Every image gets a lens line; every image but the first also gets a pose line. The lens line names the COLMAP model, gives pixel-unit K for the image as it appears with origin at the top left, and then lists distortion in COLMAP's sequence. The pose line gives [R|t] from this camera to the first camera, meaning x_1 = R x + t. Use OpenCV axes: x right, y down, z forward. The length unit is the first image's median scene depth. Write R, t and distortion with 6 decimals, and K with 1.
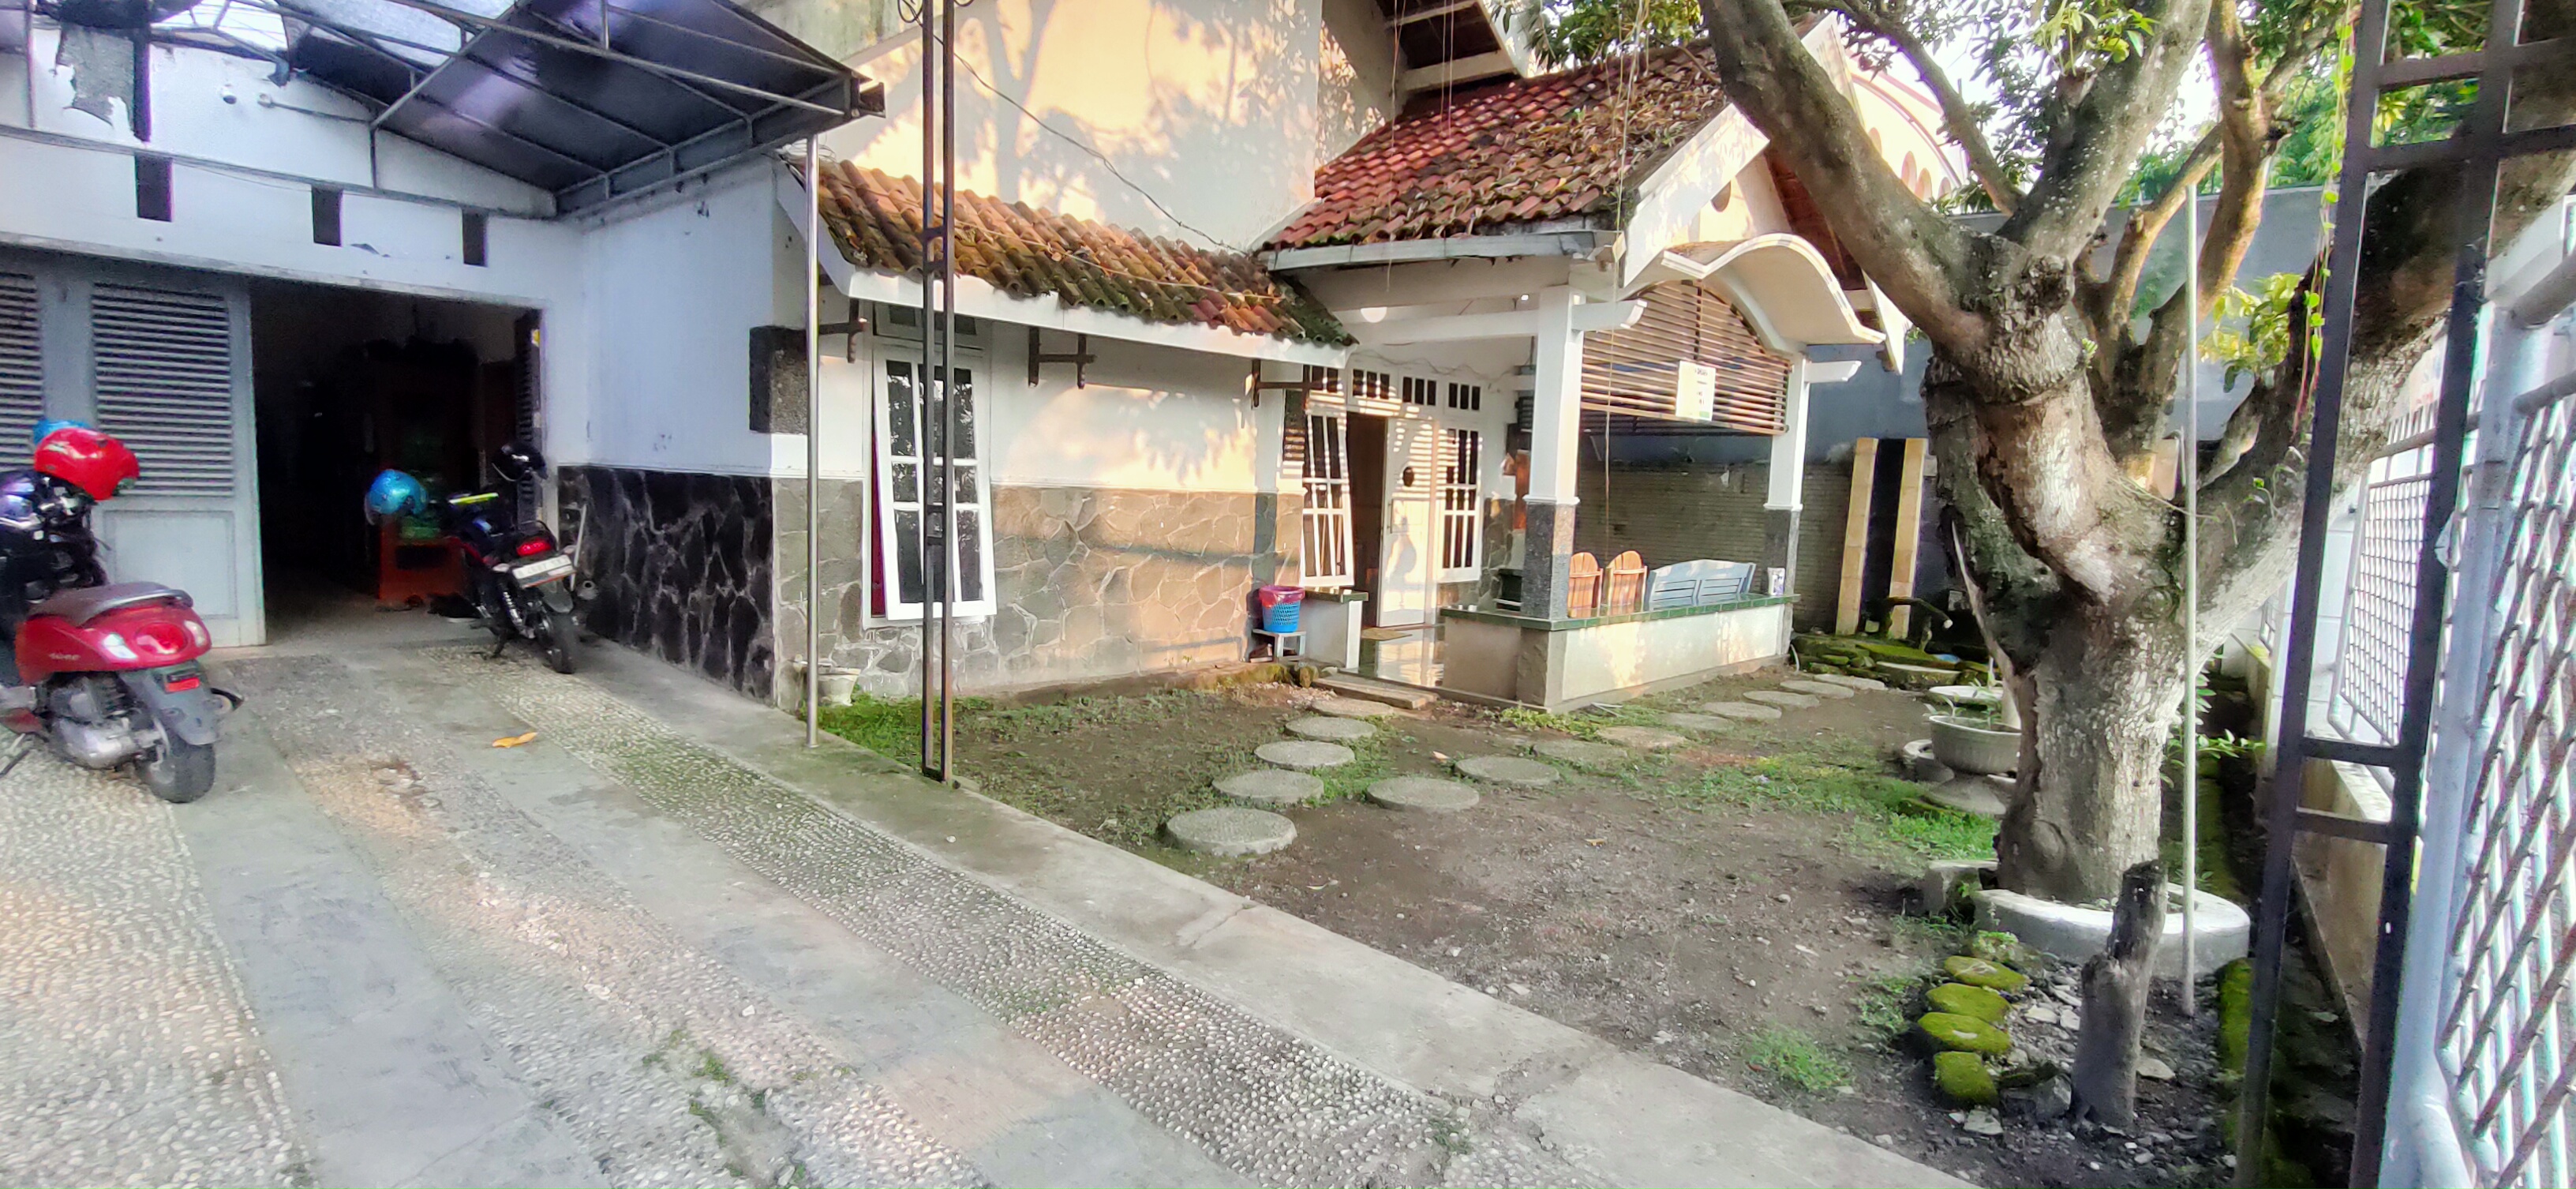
lens RADIAL K [[1183.7, 0, 1280.6], [0, 1183.7, 597.3], [0, 0, 1]] dist [0.000168, -0.000098]
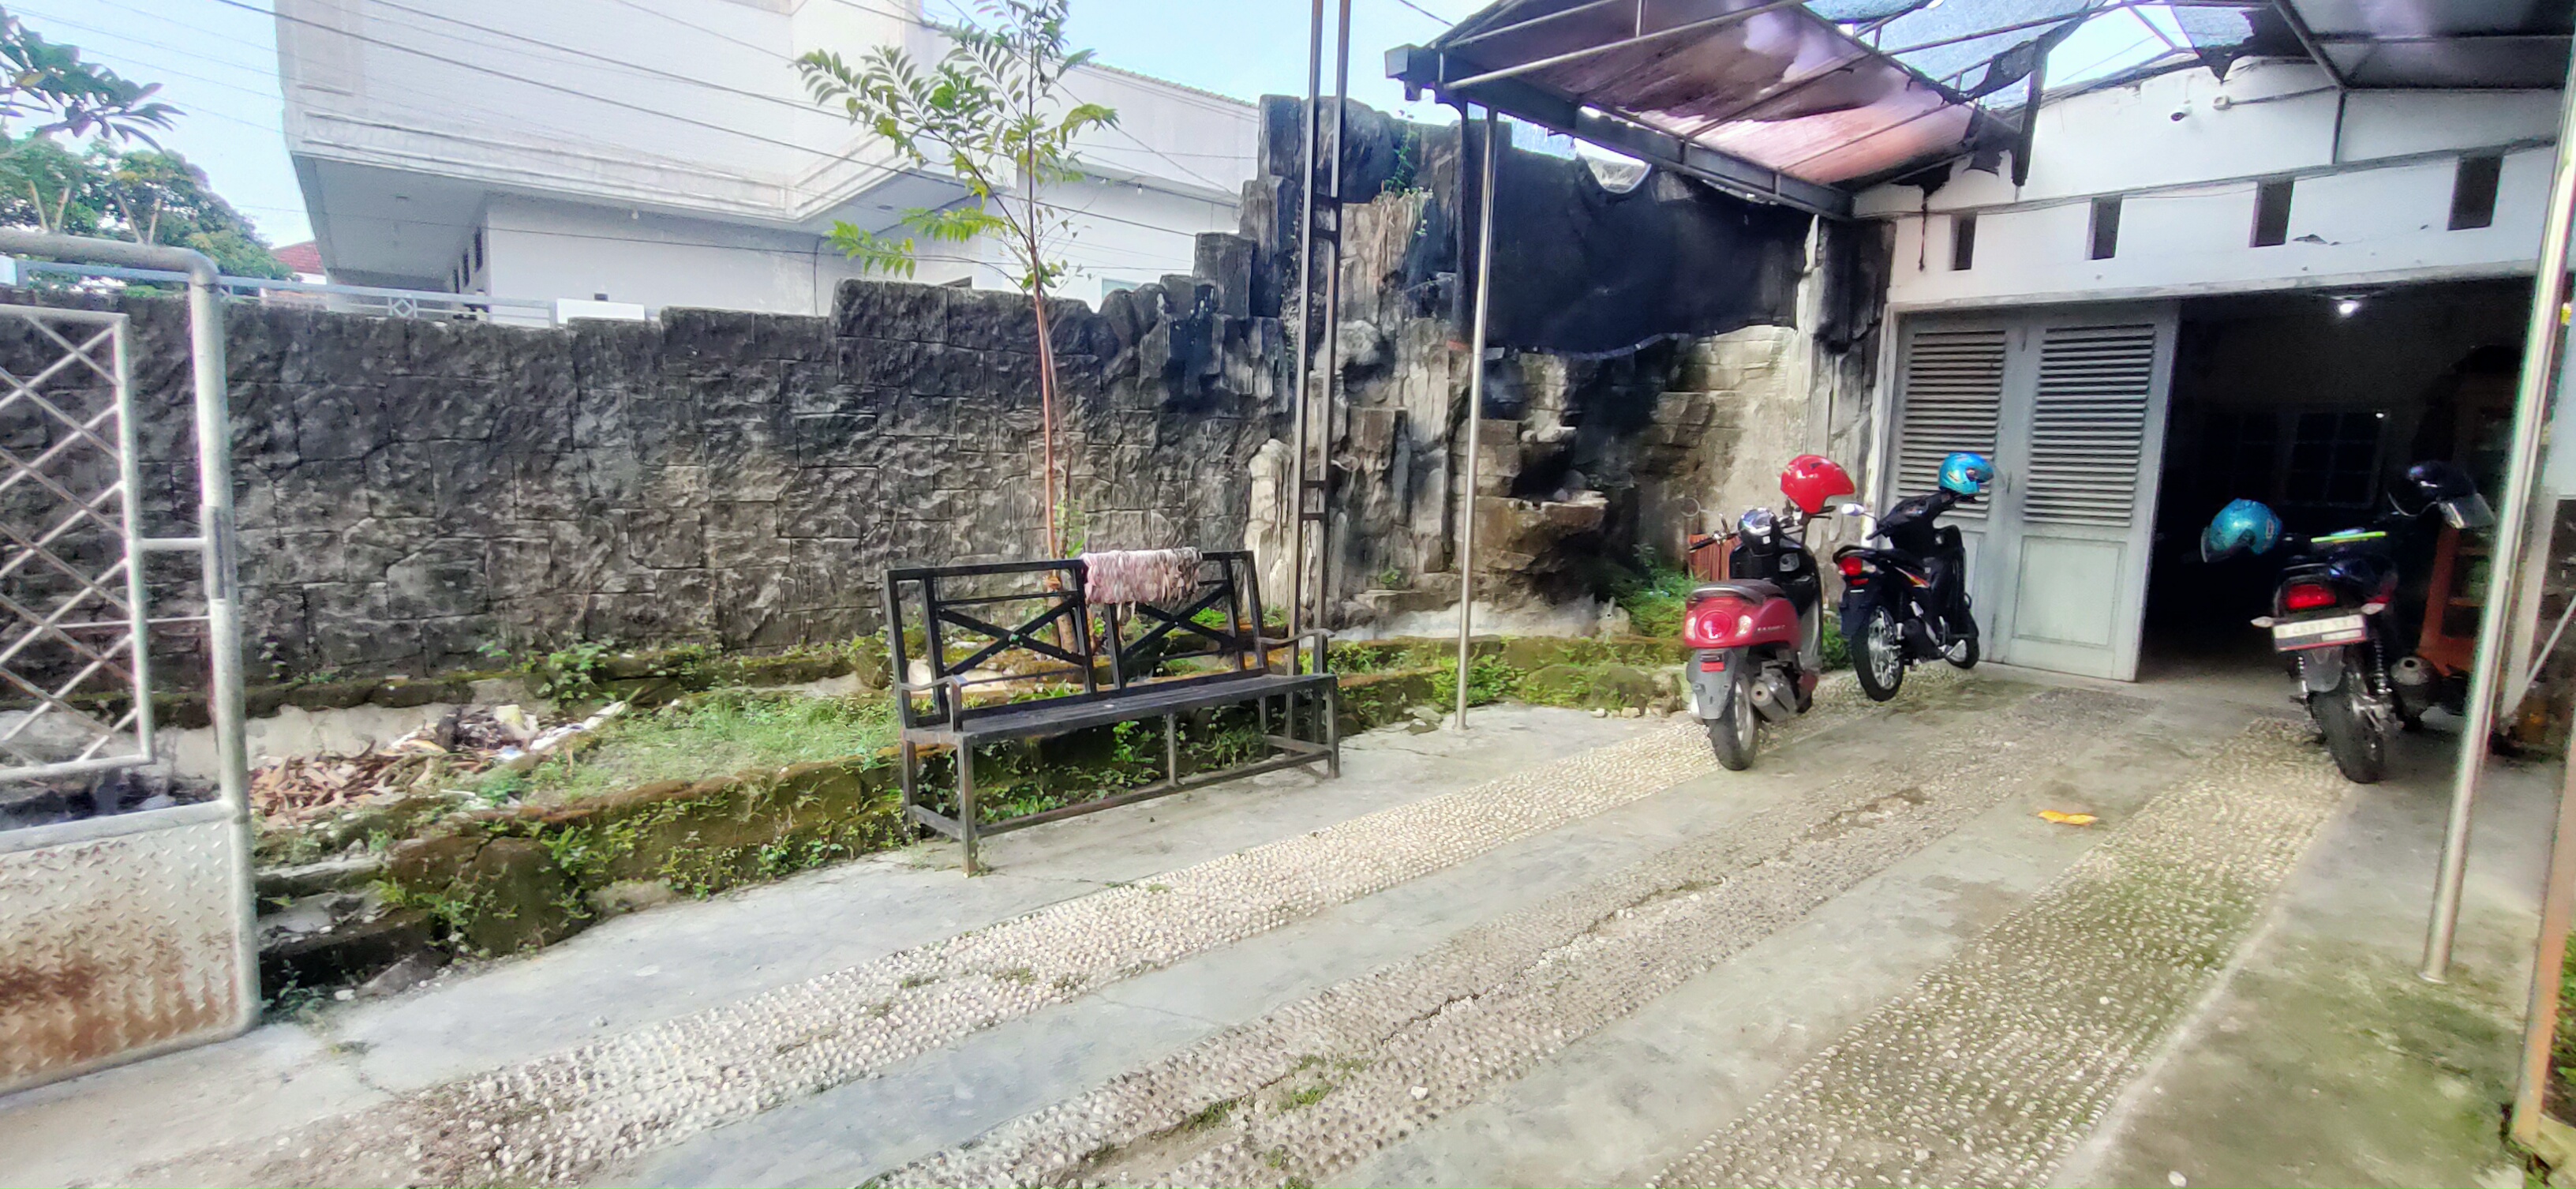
lens RADIAL K [[1183.7, 0, 1282.9], [0, 1183.7, 593.7], [0, 0, 1]] dist [0.000168, -0.000098]
pose [[-0.092845, 0.076793, -0.992715, 0.170852], [-0.128491, 0.987760, 0.088427, -0.029290], [0.987355, 0.135765, -0.081842, 0.426898]]
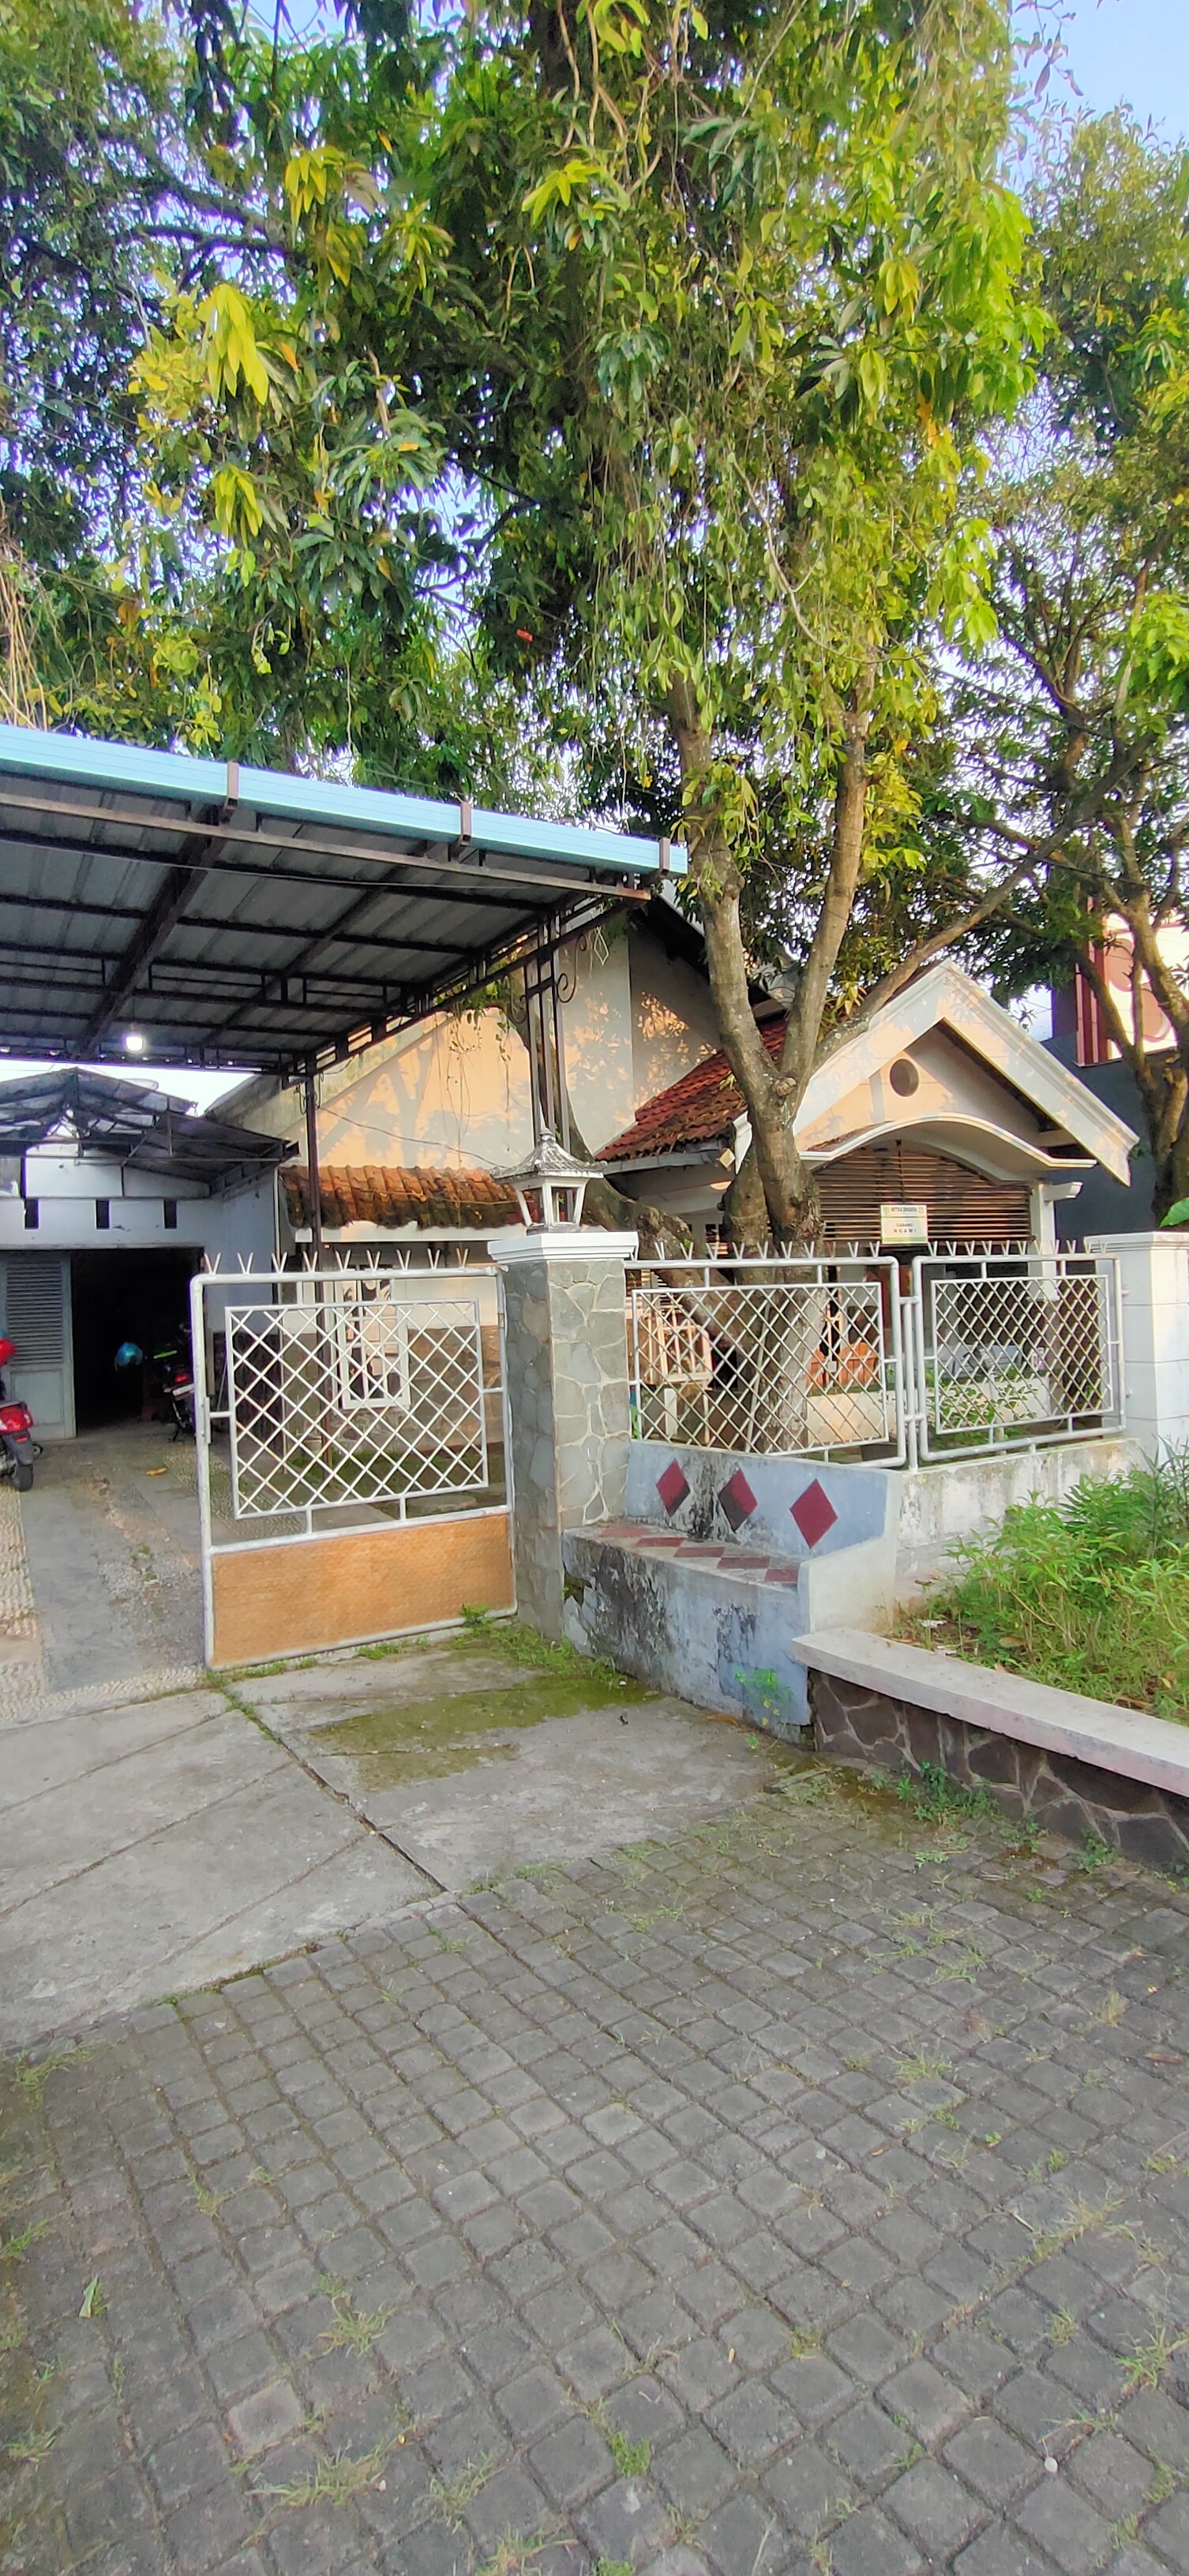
lens RADIAL K [[1179.6, 0, 595.5], [0, 1179.6, 1279.6], [0, 0, 1]] dist [0.001265, 0.000036]
pose [[0.937533, -0.083875, -0.337634, 0.664016], [0.045116, 0.991619, -0.121061, 0.061825], [0.344959, 0.098266, 0.933460, -0.576910]]
